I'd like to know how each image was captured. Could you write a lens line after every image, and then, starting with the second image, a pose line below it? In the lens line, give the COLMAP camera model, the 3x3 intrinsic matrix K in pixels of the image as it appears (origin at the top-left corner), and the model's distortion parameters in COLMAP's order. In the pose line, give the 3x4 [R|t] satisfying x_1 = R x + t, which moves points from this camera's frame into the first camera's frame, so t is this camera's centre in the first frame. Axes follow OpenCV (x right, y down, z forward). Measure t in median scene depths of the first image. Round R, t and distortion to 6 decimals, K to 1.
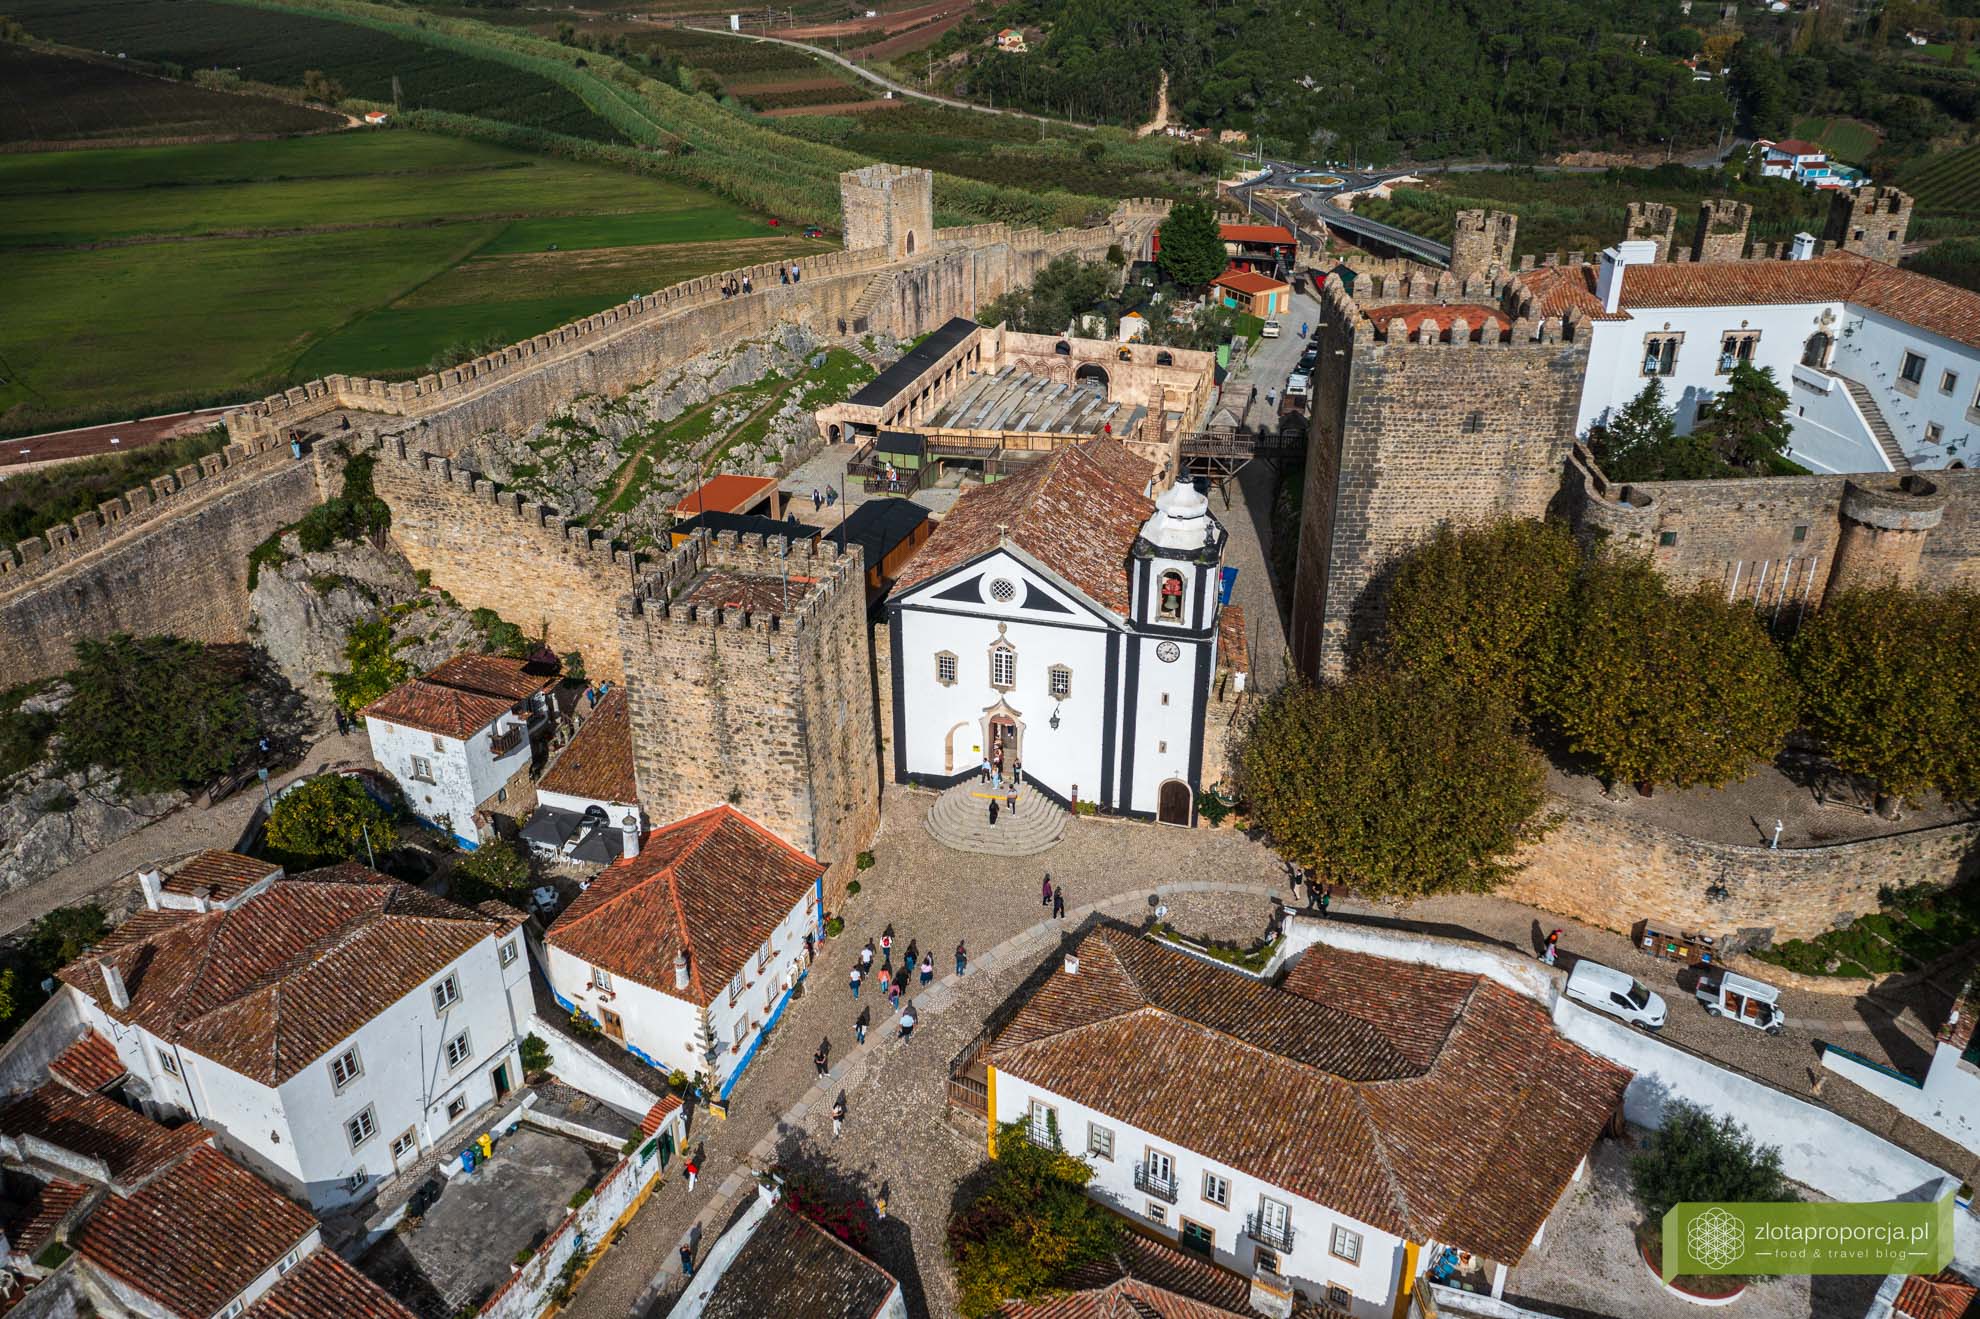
lens RADIAL K [[1562.5, 0, 980.0], [0, 1562.5, 665.1], [0, 0, 1]] dist [-0.005439, -0.008545]
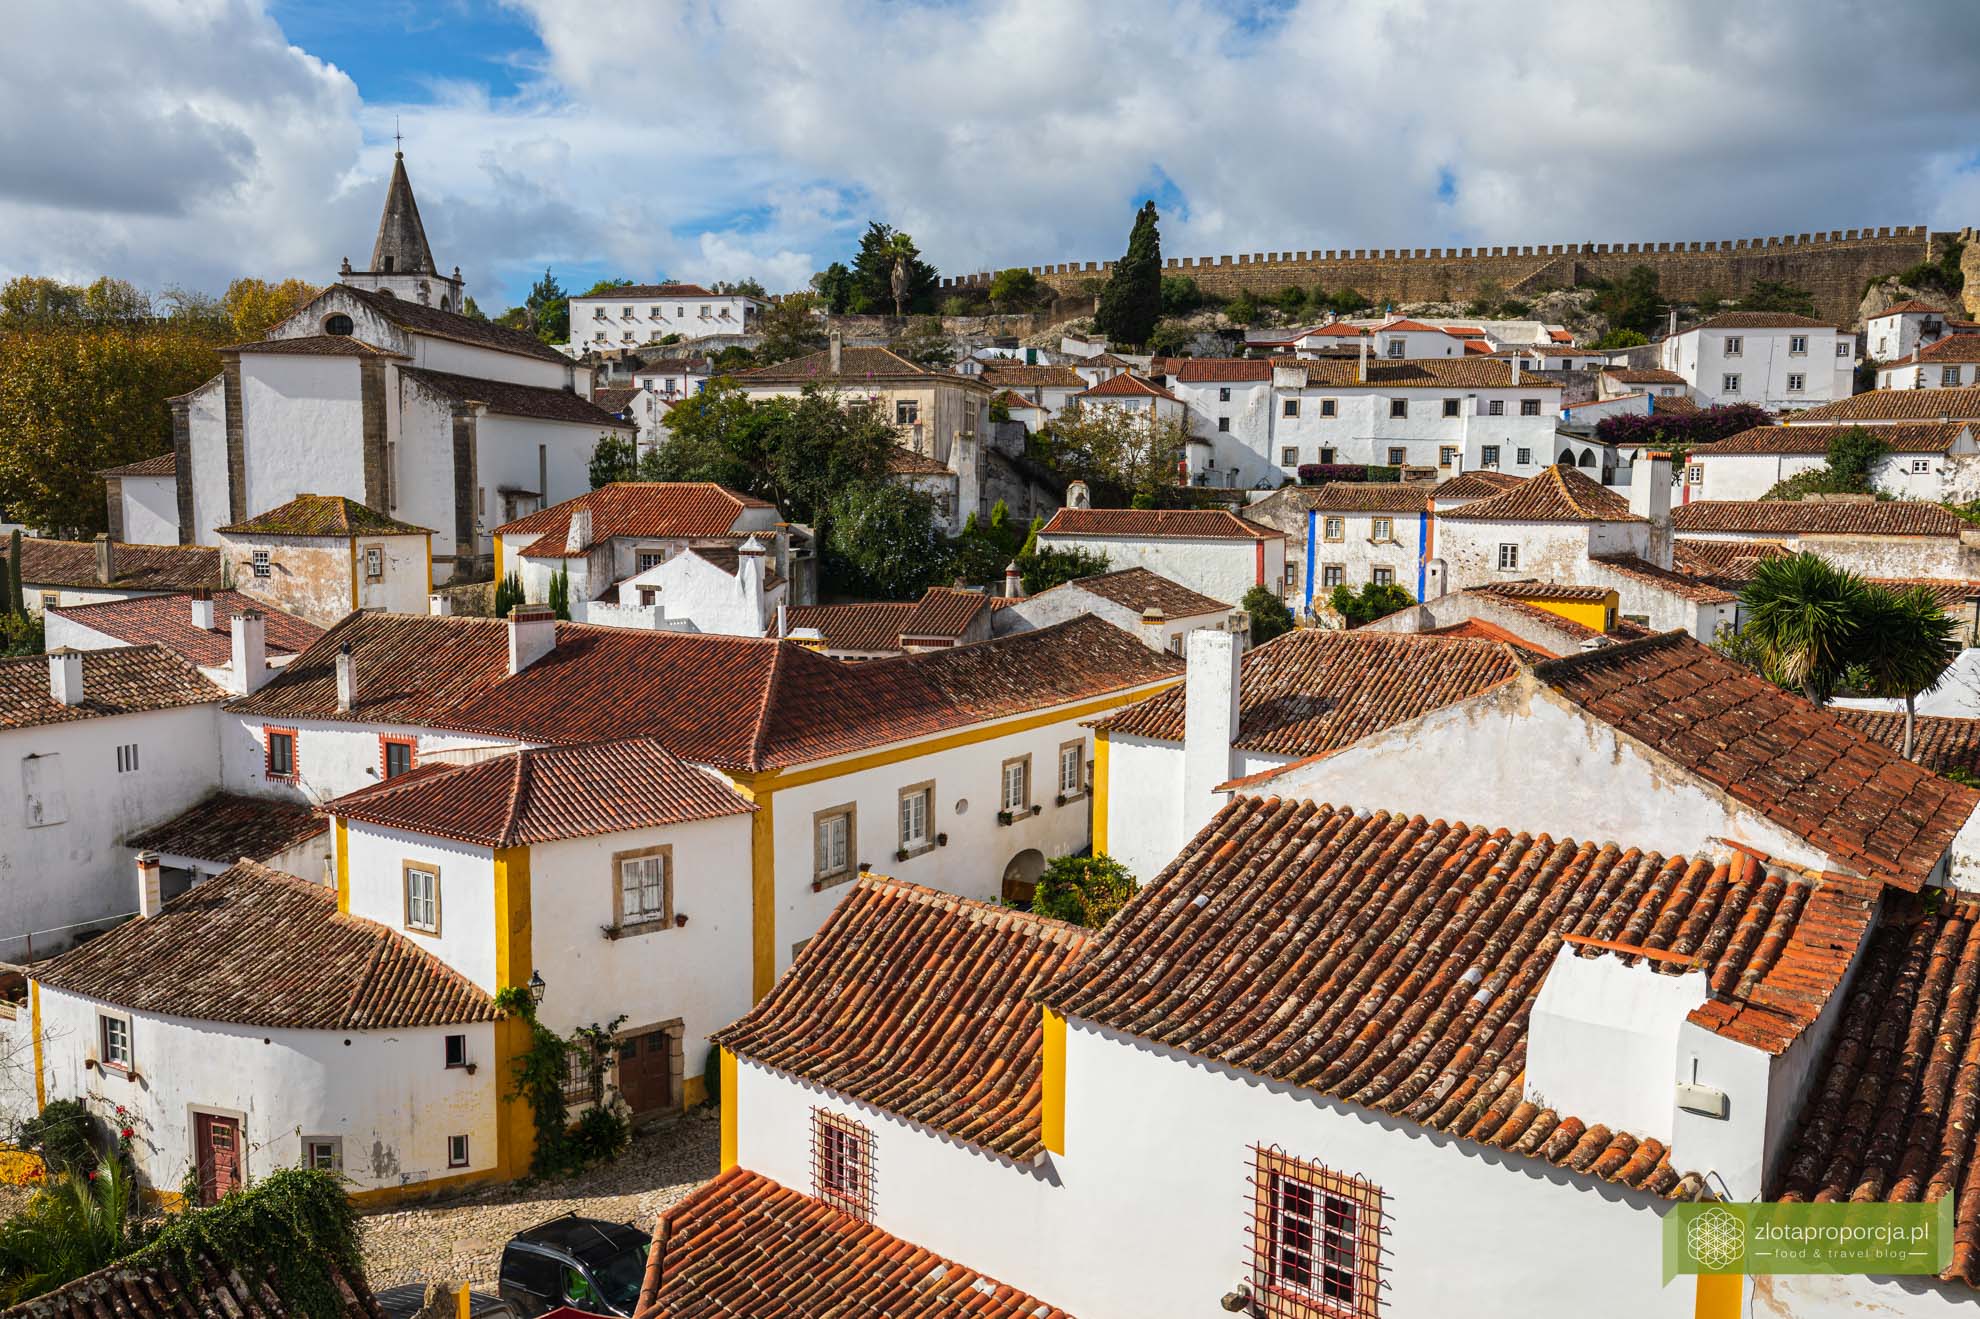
lens RADIAL K [[1627.3, 0, 990.0], [0, 1627.3, 659.5], [0, 0, 1]] dist [-0.000530, 0.005797]
pose [[0.335278, 0.109861, -0.935692, 1.023705], [-0.457881, 0.886991, -0.059926, 0.906239], [0.823367, 0.448527, 0.347692, -0.325595]]
